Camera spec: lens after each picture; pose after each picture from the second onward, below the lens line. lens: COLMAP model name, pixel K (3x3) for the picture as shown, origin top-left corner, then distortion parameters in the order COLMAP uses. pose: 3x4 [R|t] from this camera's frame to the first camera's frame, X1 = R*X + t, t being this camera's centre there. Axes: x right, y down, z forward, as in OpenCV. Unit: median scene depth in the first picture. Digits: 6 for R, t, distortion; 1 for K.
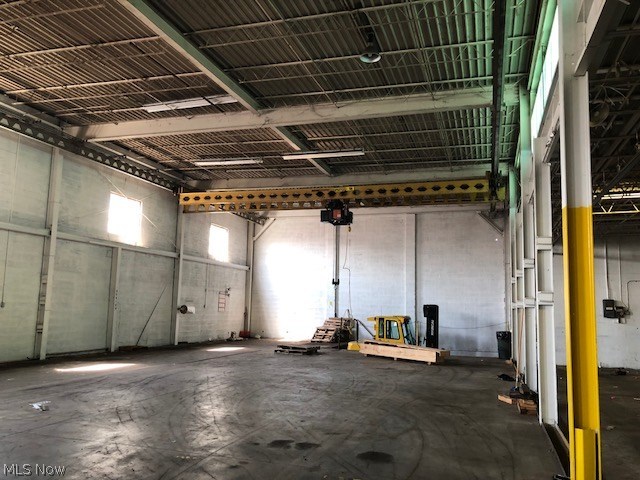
lens RADIAL K [[529.2, 0, 321.0], [0, 529.2, 236.9], [0, 0, 1]] dist [0.022050, -0.018208]
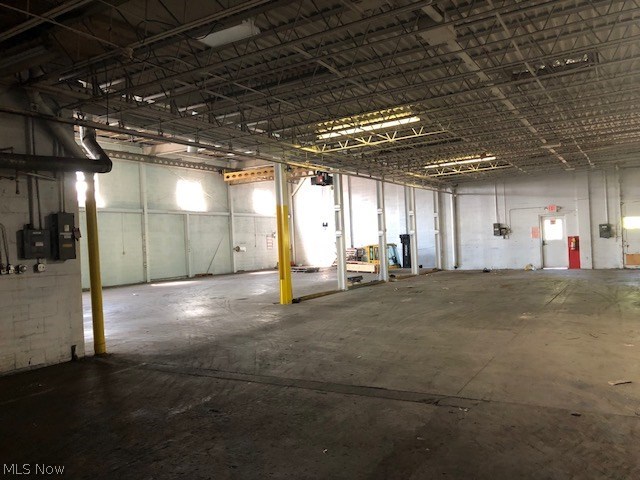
lens RADIAL K [[529.2, 0, 321.0], [0, 529.2, 236.9], [0, 0, 1]] dist [0.022050, -0.018208]
pose [[0.971361, -0.070490, -0.226910, 0.316757], [0.097960, 0.988849, 0.112163, -0.043687], [0.216474, -0.131179, 0.967435, -0.404584]]
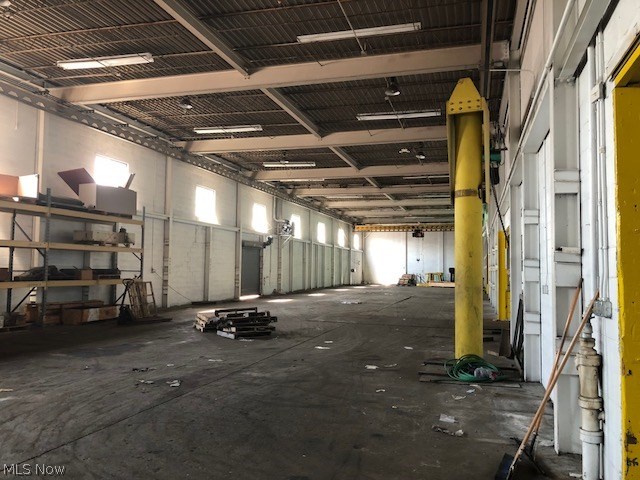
lens RADIAL K [[529.2, 0, 321.0], [0, 529.2, 236.9], [0, 0, 1]] dist [0.022050, -0.018208]
pose [[0.999792, -0.009815, 0.017852, -0.452409], [0.008495, 0.997325, 0.072596, -0.203651], [-0.018517, -0.072429, 0.997202, -1.469805]]
